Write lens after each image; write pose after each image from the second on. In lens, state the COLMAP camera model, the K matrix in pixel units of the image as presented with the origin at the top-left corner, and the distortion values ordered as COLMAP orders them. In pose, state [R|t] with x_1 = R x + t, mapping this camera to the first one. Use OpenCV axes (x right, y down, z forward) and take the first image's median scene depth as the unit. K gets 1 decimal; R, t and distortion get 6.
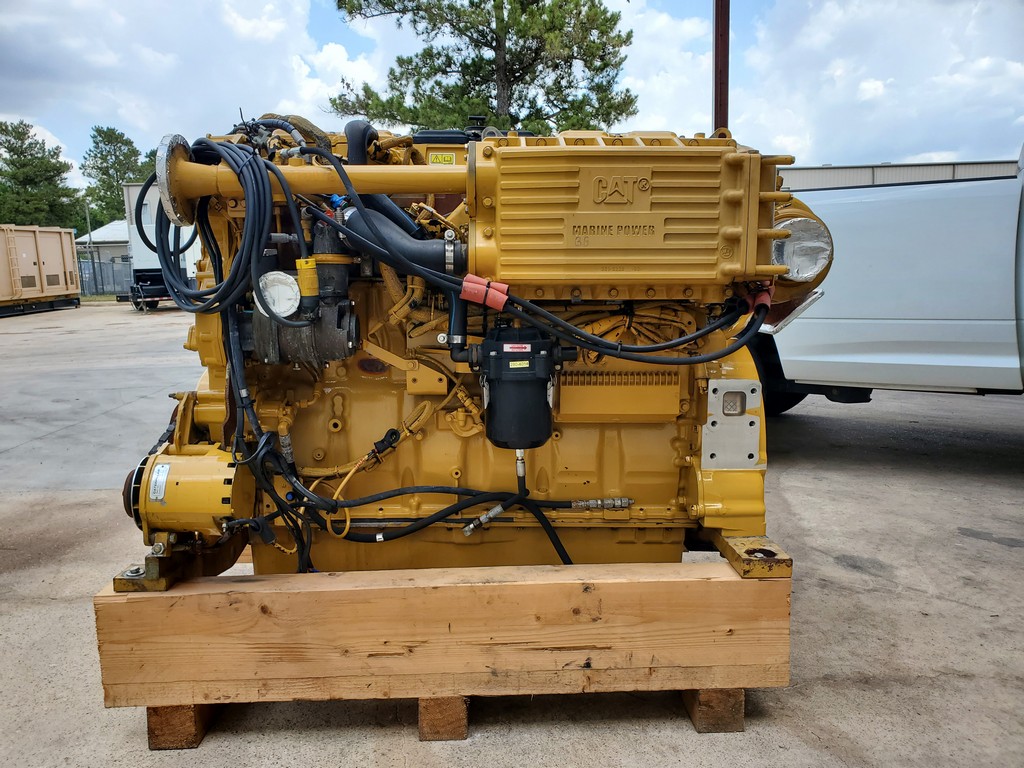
lens RADIAL K [[787.4, 0, 512.0], [0, 787.4, 384.0], [0, 0, 1]] dist [0.004420, 0.006160]
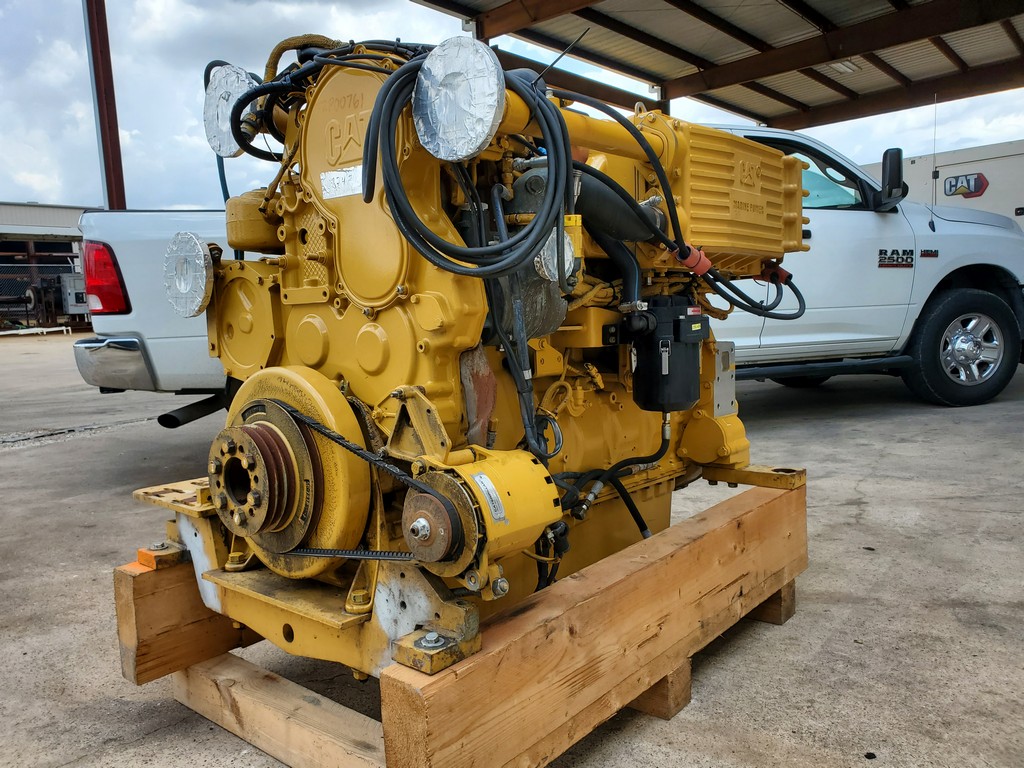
lens RADIAL K [[787.4, 0, 512.0], [0, 787.4, 384.0], [0, 0, 1]] dist [0.004420, 0.006160]
pose [[0.671897, -0.085784, 0.735660, -0.942700], [0.123126, 0.992386, 0.003267, 0.017559], [-0.730338, 0.088384, 0.677344, 0.460588]]
